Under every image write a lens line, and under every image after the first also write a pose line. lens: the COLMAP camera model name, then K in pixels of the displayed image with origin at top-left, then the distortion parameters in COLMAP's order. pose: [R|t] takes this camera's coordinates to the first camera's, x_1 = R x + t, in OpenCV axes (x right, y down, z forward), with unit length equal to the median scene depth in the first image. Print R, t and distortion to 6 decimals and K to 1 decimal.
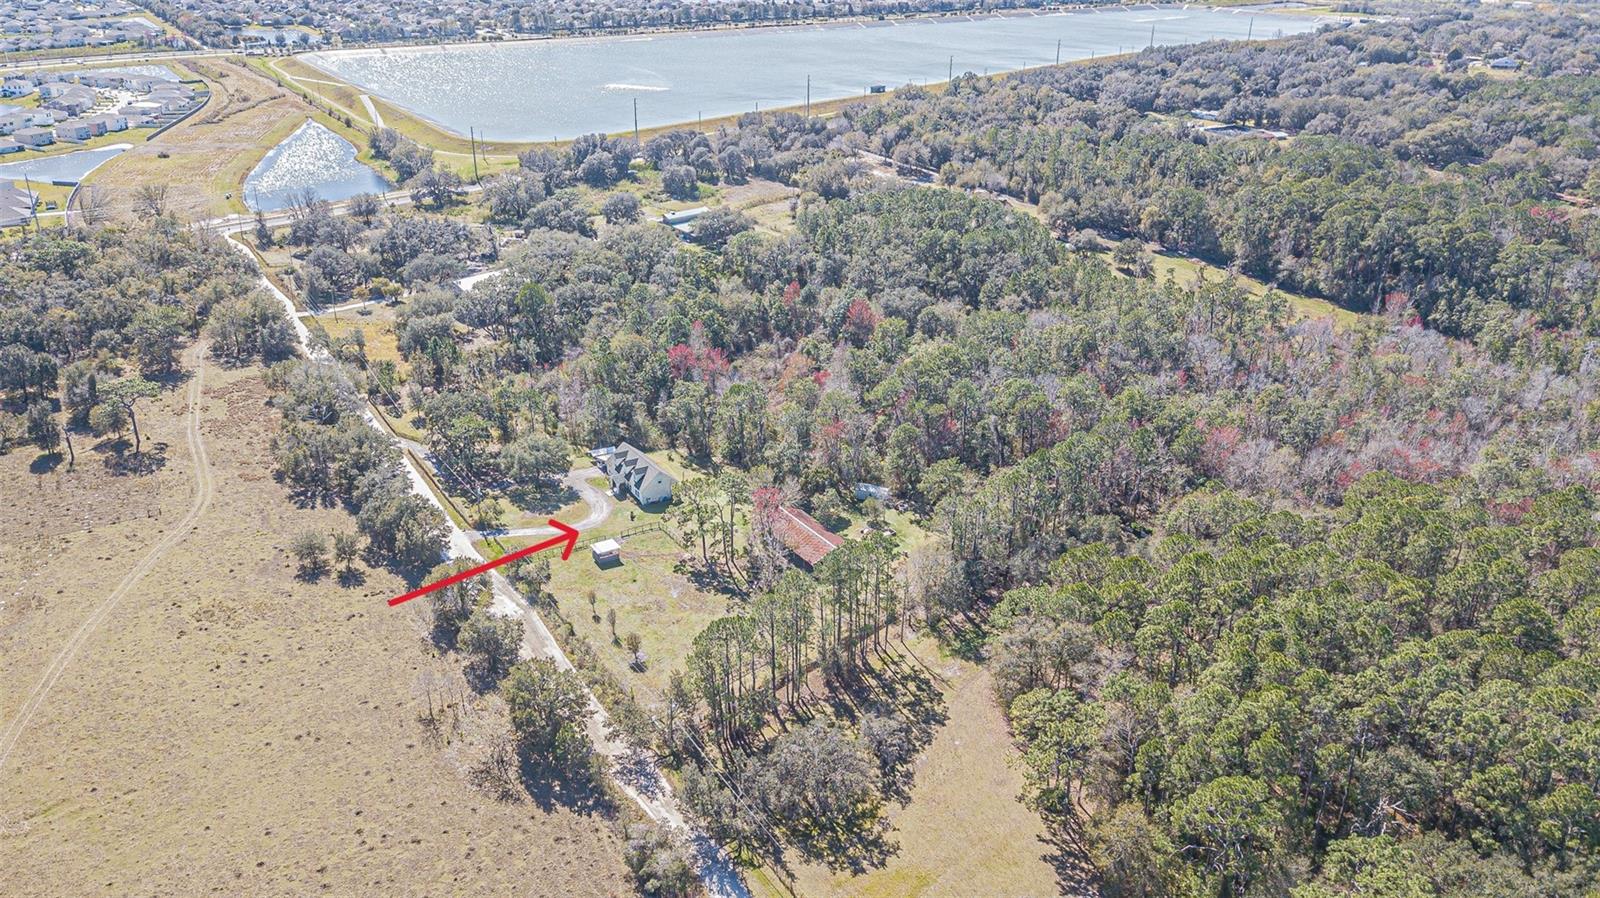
lens RADIAL K [[1217.8, 0, 800.0], [0, 1217.8, 449.0], [0, 0, 1]] dist [0.030118, 0.003434]
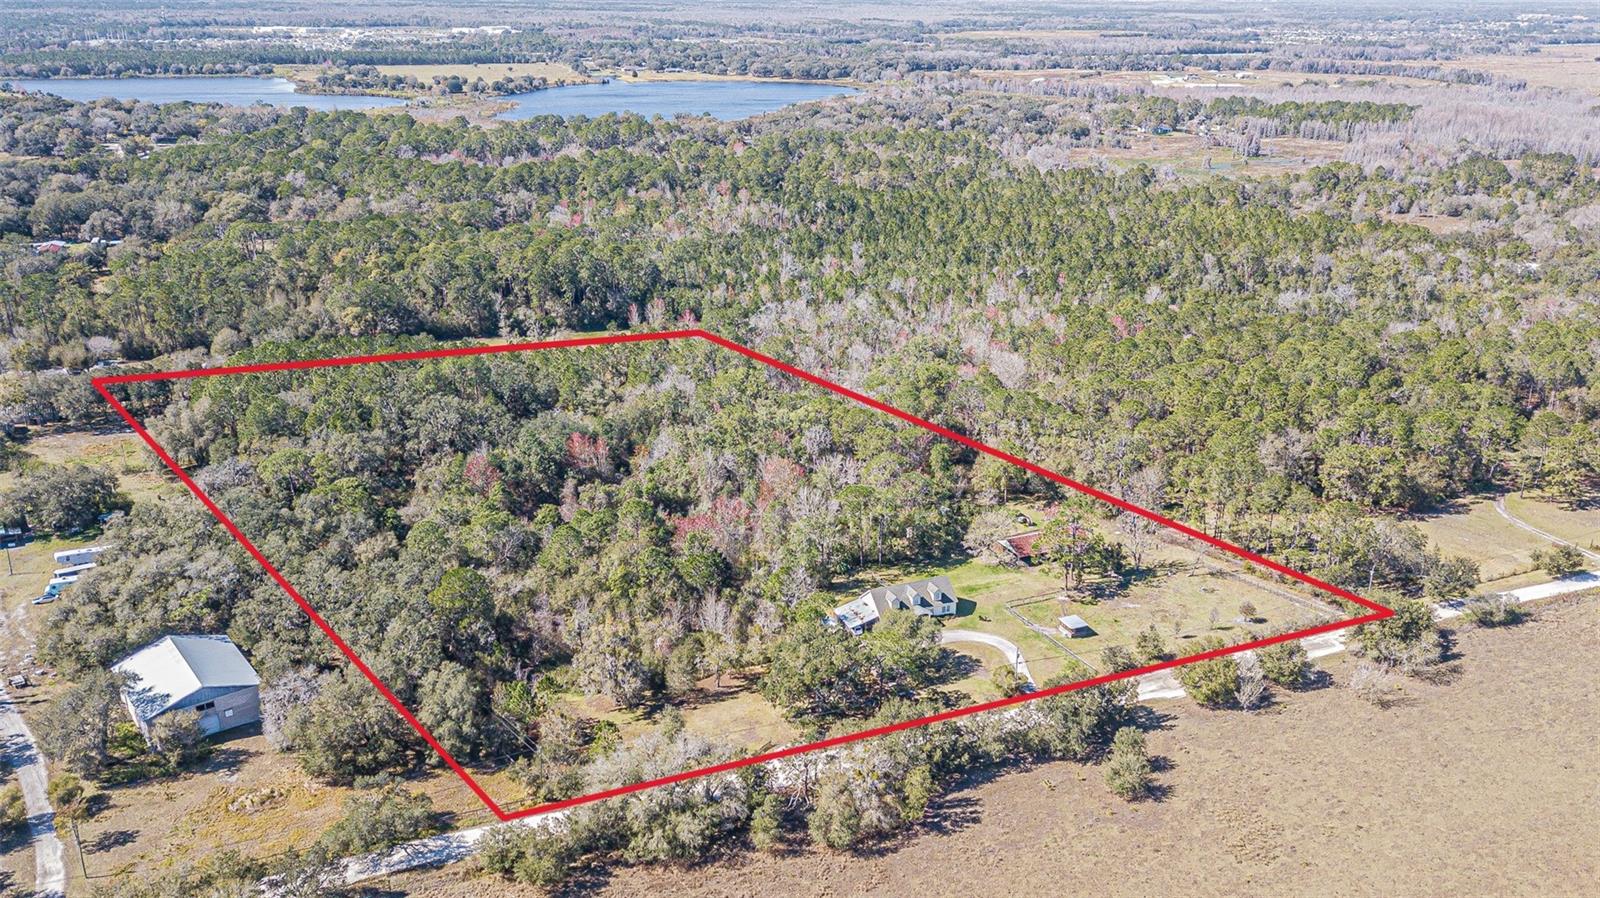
lens RADIAL K [[1257.3, 0, 800.0], [0, 1257.3, 449.0], [0, 0, 1]] dist [0.025905, 0.010737]
pose [[0.149176, -0.345962, 0.926314, -0.654040], [0.400349, 0.877710, 0.263336, -0.243650], [-0.904139, 0.331565, 0.269438, 0.510213]]
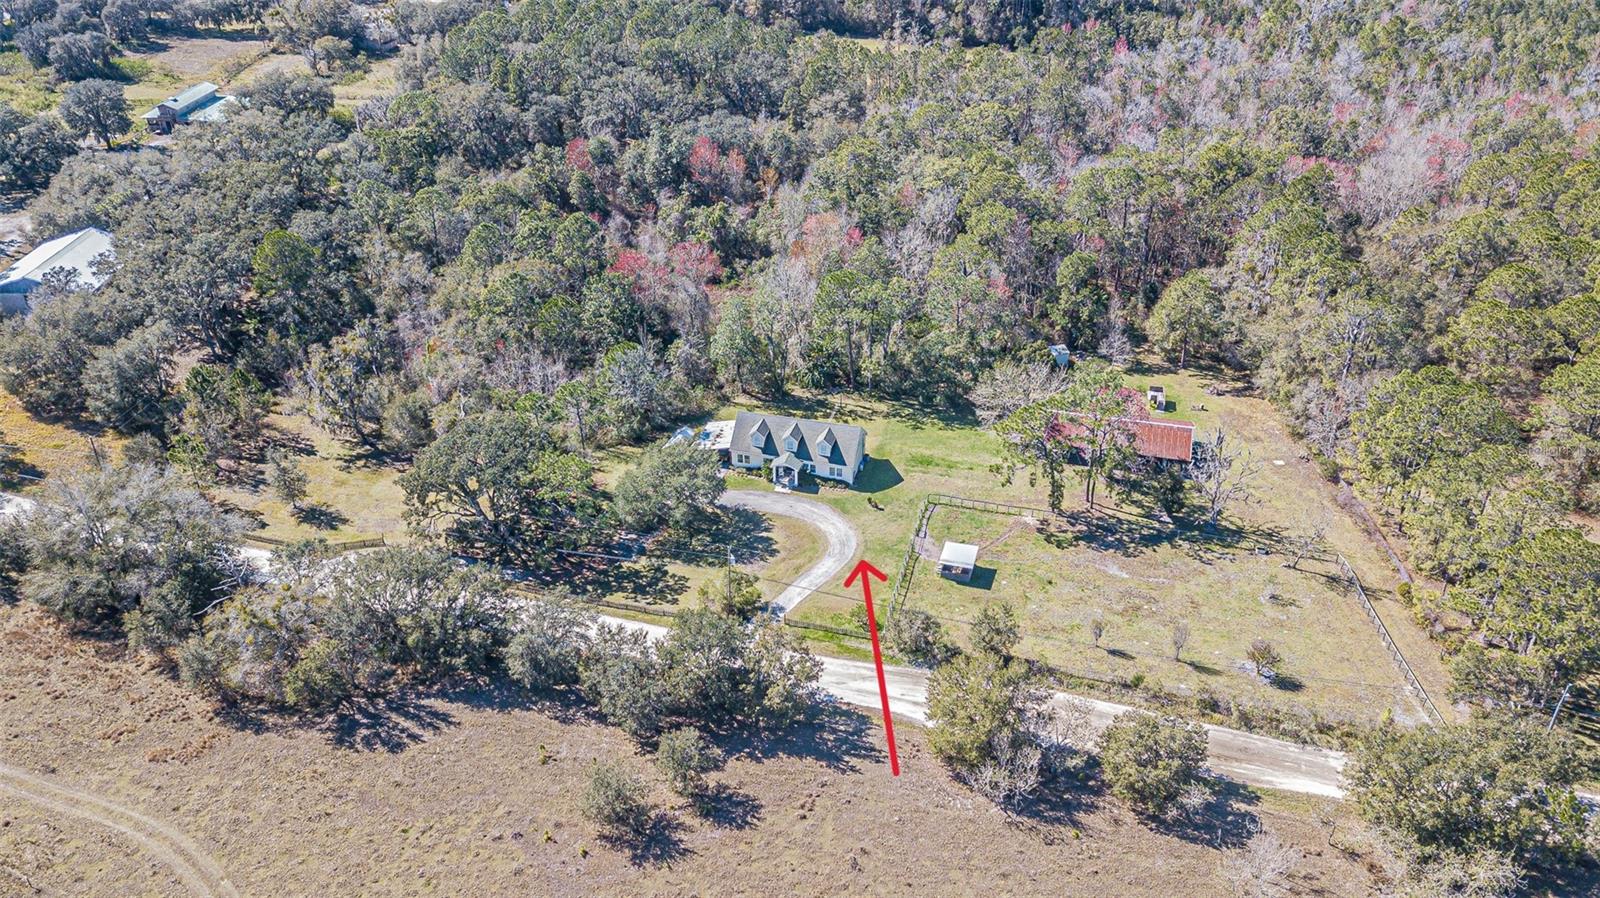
lens RADIAL K [[1217.8, 0, 800.0], [0, 1217.8, 449.0], [0, 0, 1]] dist [0.030118, 0.003434]
pose [[0.742281, -0.359174, 0.565697, -0.325647], [0.284628, 0.933269, 0.219078, -0.078479], [-0.606634, -0.001605, 0.794979, 0.319701]]
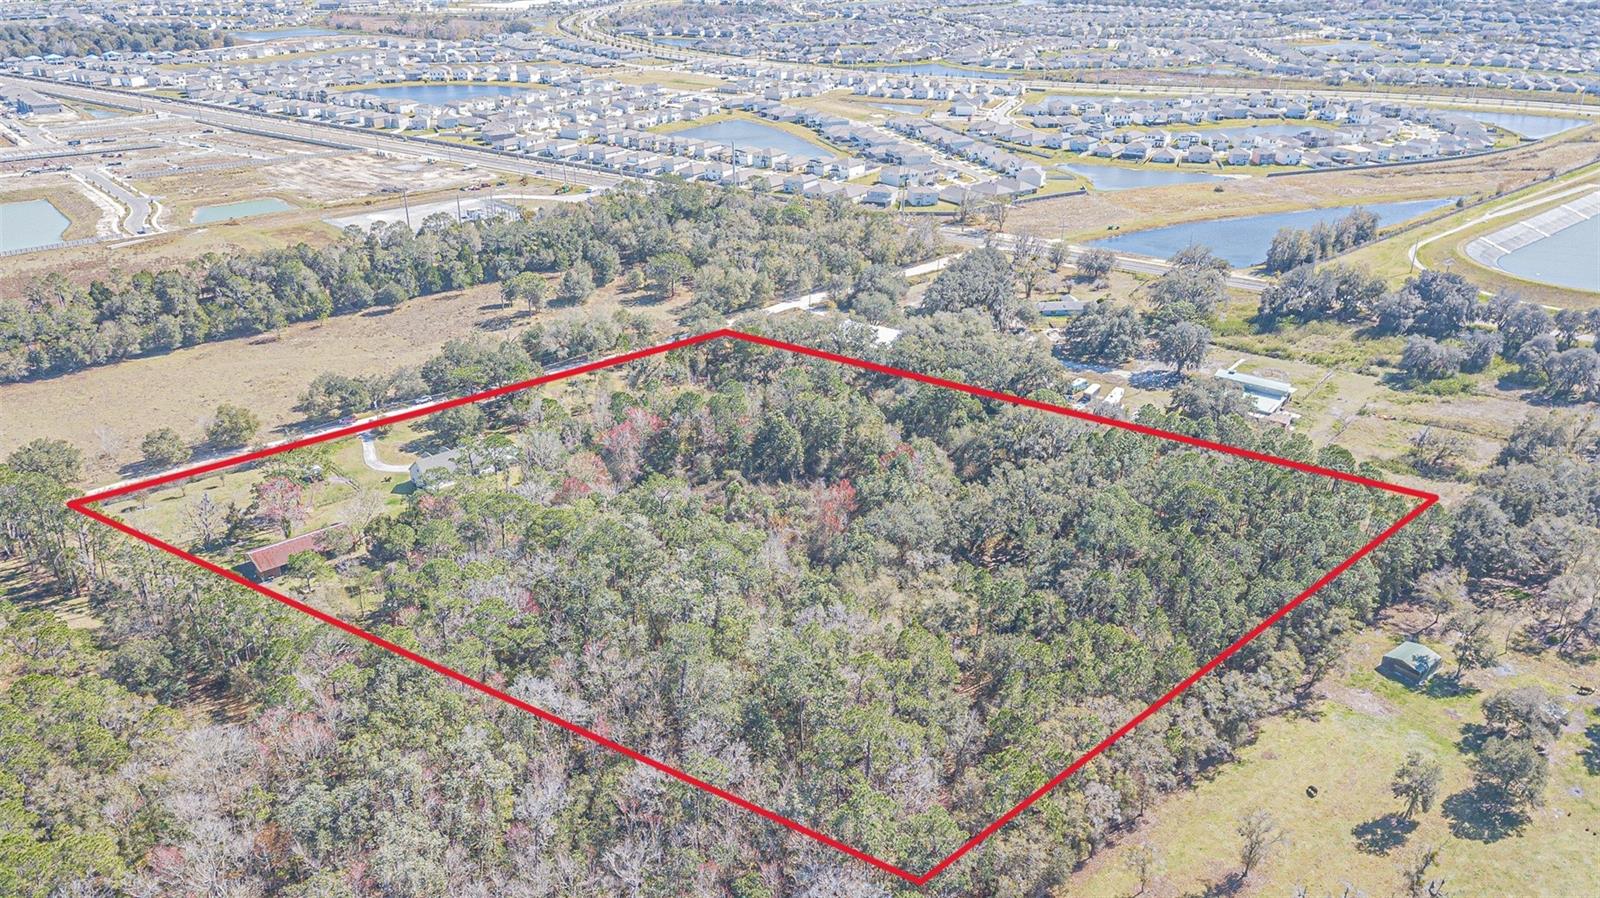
lens RADIAL K [[1205.5, 0, 800.0], [0, 1205.5, 449.0], [0, 0, 1]] dist [0.028789, -0.034900]
pose [[0.170617, 0.406812, -0.897437, 0.590609], [-0.424818, 0.852164, 0.305525, -0.304341], [0.889055, 0.329120, 0.318214, 0.608182]]
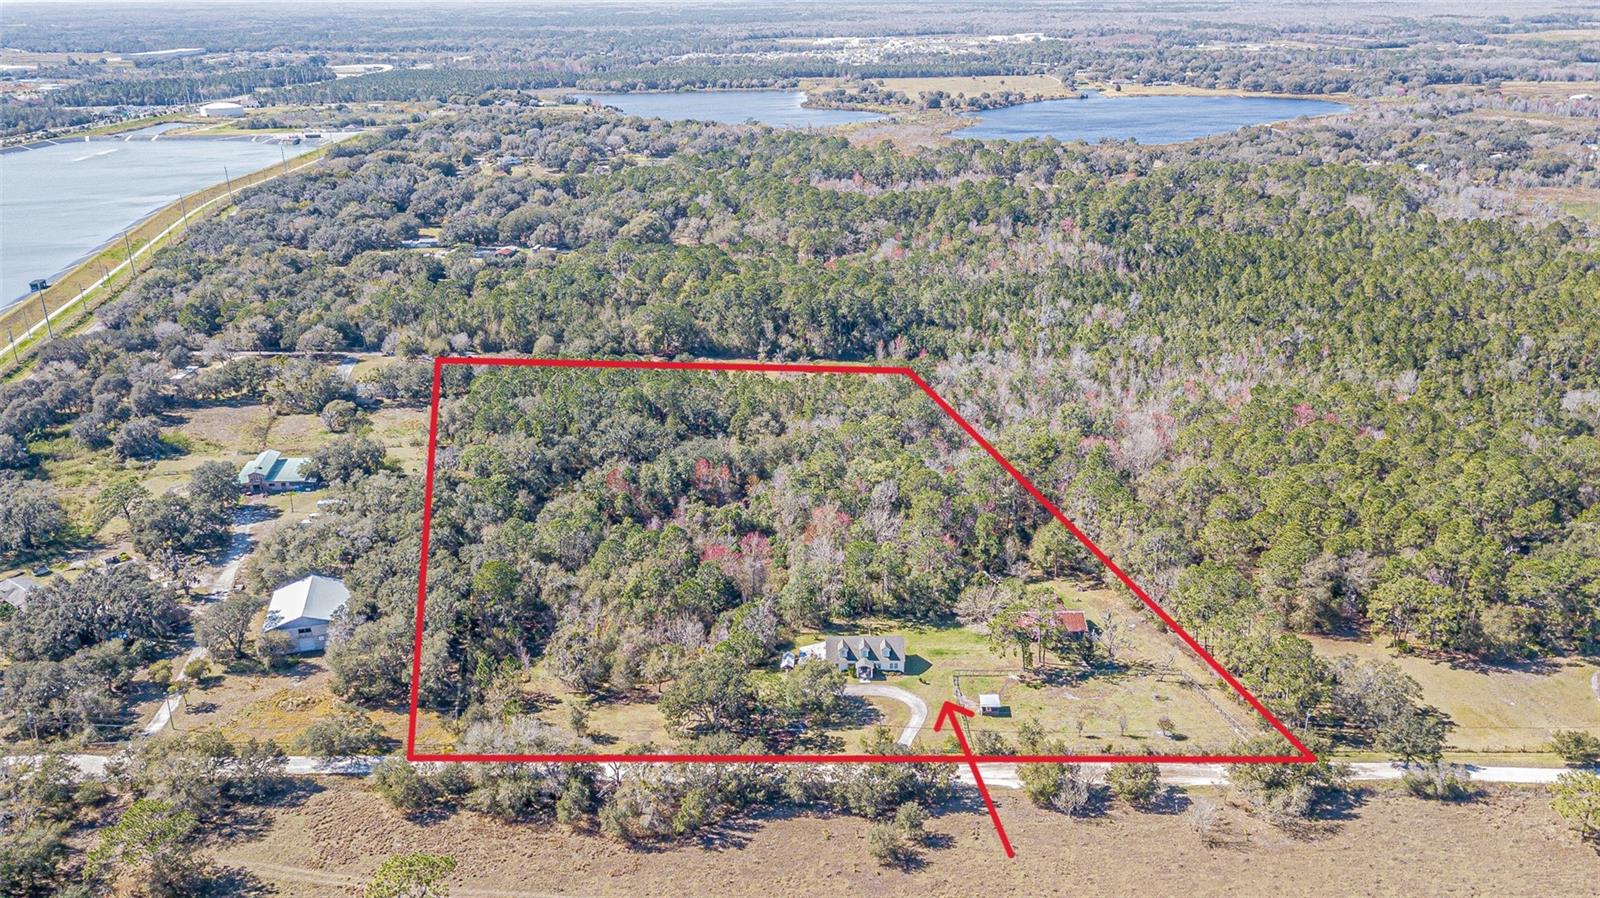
lens RADIAL K [[1217.8, 0, 800.0], [0, 1217.8, 449.0], [0, 0, 1]] dist [0.030118, 0.003434]
pose [[0.549179, -0.311049, 0.775662, -0.607716], [0.362395, 0.924984, 0.114348, -0.187114], [-0.753042, 0.218298, 0.620704, 0.228827]]
